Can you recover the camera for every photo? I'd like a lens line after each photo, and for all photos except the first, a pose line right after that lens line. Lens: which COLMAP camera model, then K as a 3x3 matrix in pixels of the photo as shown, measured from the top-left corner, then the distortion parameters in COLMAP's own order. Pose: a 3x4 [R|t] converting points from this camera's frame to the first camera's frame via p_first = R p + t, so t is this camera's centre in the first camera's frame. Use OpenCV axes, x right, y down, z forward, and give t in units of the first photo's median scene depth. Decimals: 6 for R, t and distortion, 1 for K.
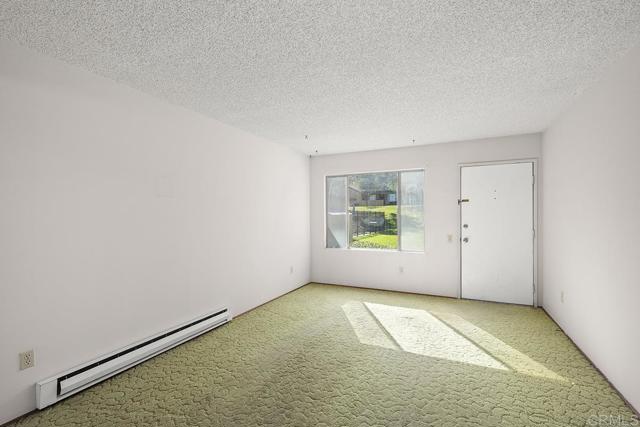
lens RADIAL K [[292.4, 0, 320.0], [0, 292.4, 213.5], [0, 0, 1]] dist [-0.001587, -0.000176]
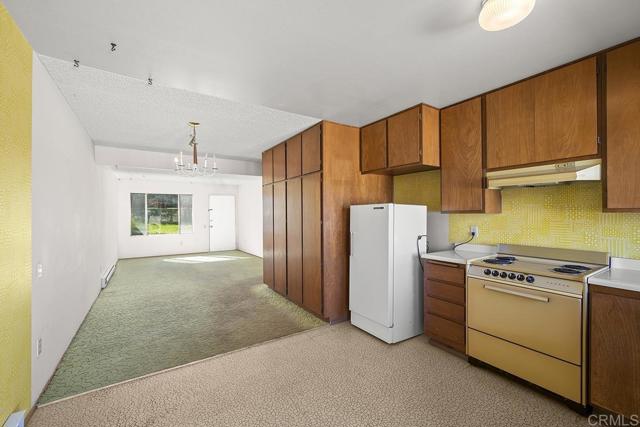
lens RADIAL K [[271.0, 0, 320.0], [0, 271.0, 213.5], [0, 0, 1]] dist [0.000652, -0.000086]
pose [[0.511017, 0.001909, 0.859568, -0.945813], [0.007239, 0.999953, -0.006525, 0.008619], [-0.859540, 0.009557, 0.510979, -0.881586]]
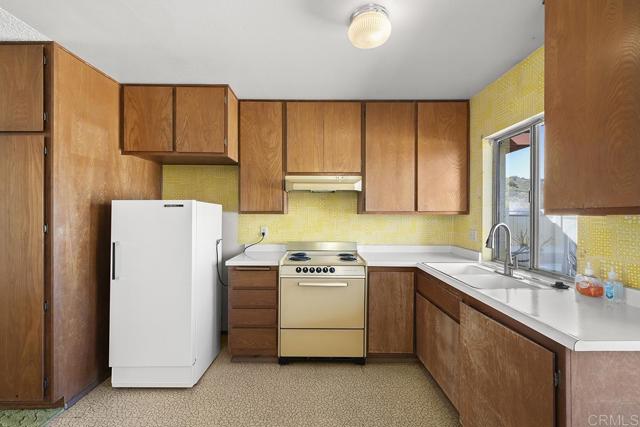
lens RADIAL K [[267.2, 0, 320.0], [0, 267.2, 213.5], [0, 0, 1]] dist [0.000579, 0.000251]
pose [[-0.444096, 0.002306, 0.895976, -0.842693], [0.001153, 0.999997, -0.002003, 0.007035], [-0.895979, 0.000144, -0.444097, -0.696346]]
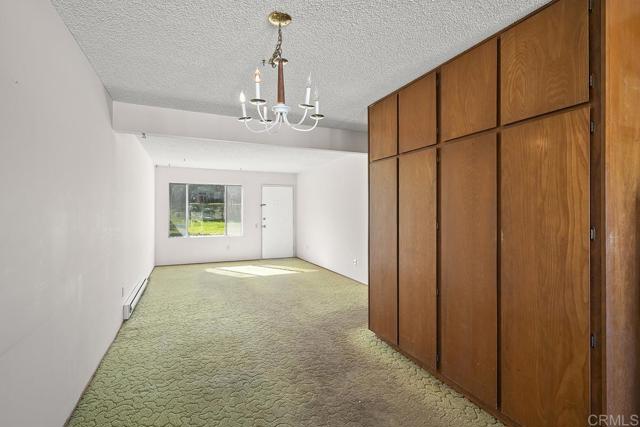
lens RADIAL K [[305.2, 0, 320.0], [0, 305.2, 213.5], [0, 0, 1]] dist [-0.001227, -0.000132]
pose [[0.642433, 0.002727, 0.766337, -0.748174], [-0.005162, 0.999986, 0.000769, 0.007159], [-0.766324, -0.004449, 0.642438, -0.497475]]
